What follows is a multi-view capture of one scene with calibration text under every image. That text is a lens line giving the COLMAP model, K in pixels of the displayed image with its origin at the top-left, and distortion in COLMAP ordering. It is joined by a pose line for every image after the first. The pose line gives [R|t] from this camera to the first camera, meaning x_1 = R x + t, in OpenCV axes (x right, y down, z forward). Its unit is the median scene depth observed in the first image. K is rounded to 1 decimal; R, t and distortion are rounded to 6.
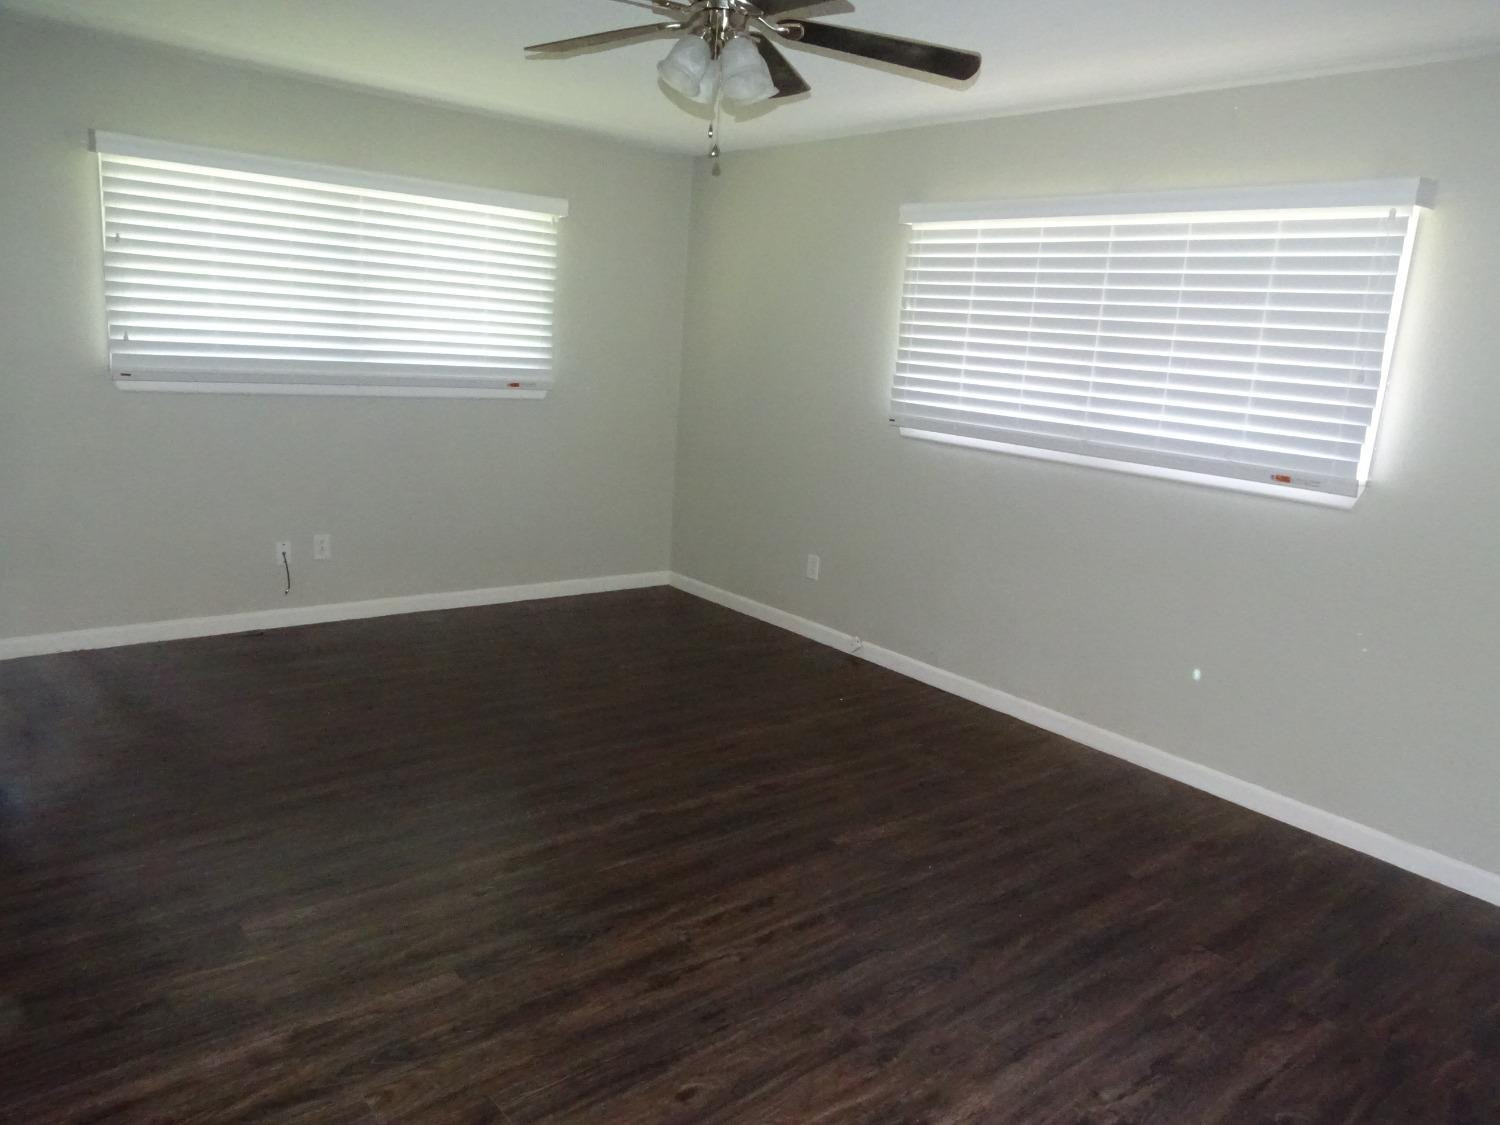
lens RADIAL K [[1059.6, 0, 750.0], [0, 1059.6, 562.5], [0, 0, 1]] dist [-0.000202, -0.000879]
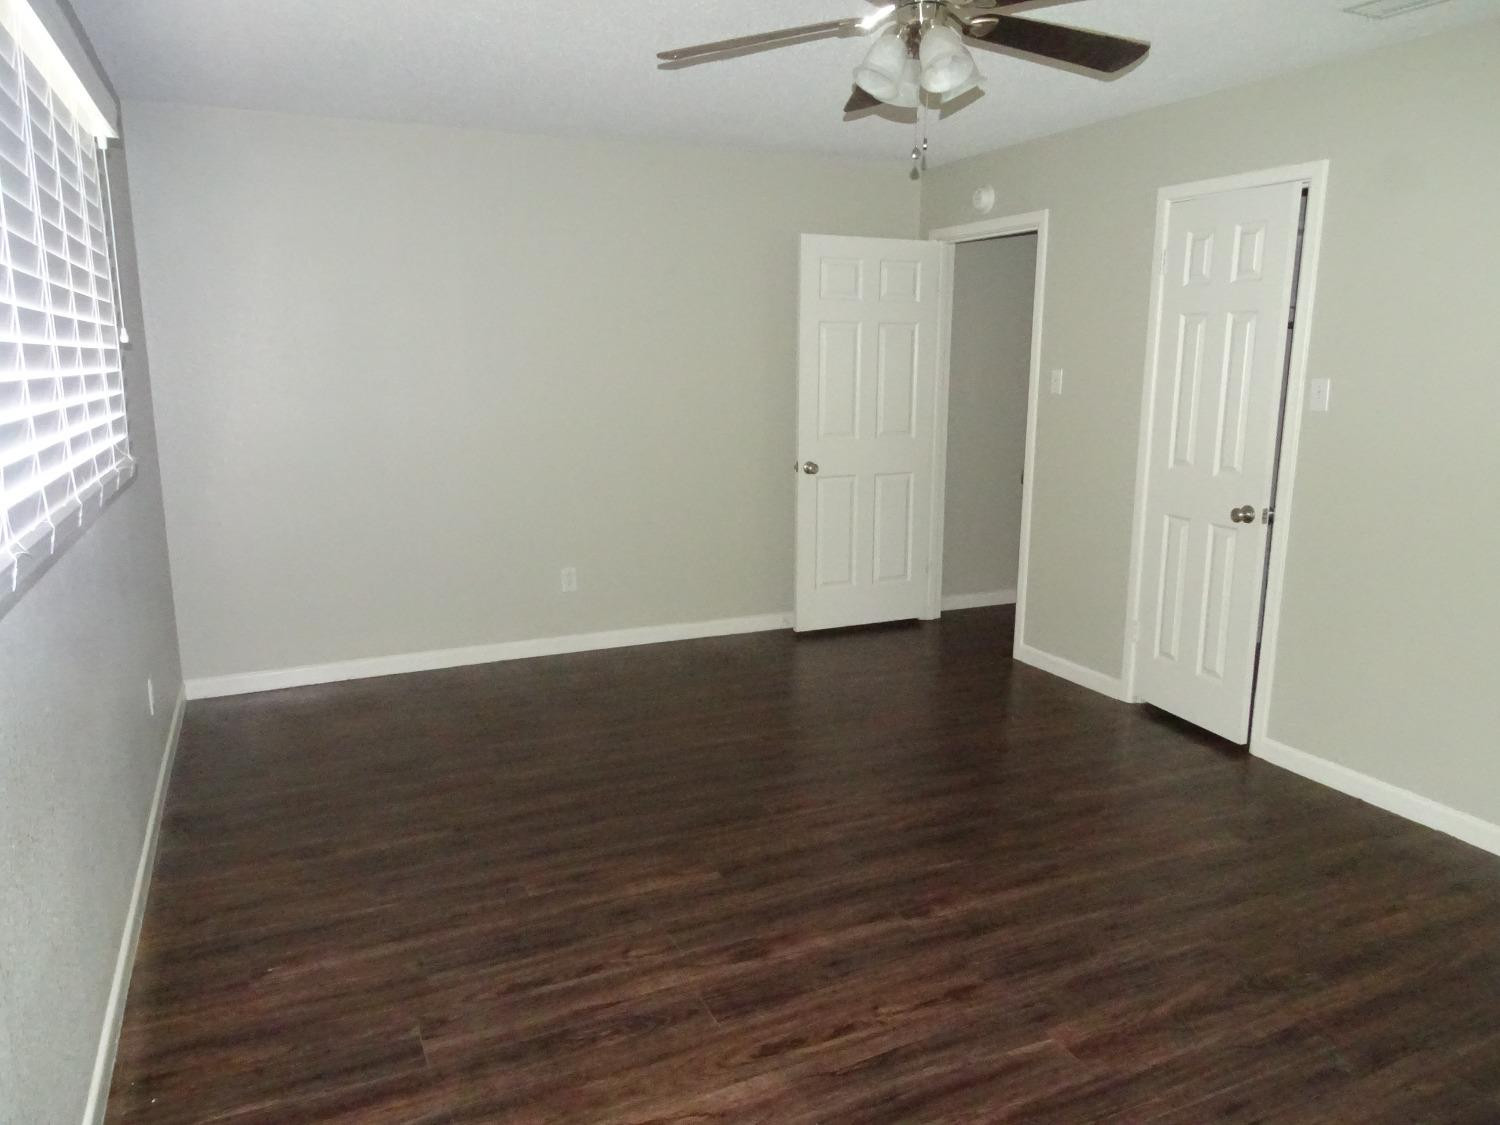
lens RADIAL K [[1059.6, 0, 750.0], [0, 1059.6, 562.5], [0, 0, 1]] dist [-0.000202, -0.000879]
pose [[-0.962230, -0.126548, 0.241036, -0.138490], [-0.014954, 0.908625, 0.417345, -0.381738], [-0.271826, 0.397978, -0.876199, 1.702801]]
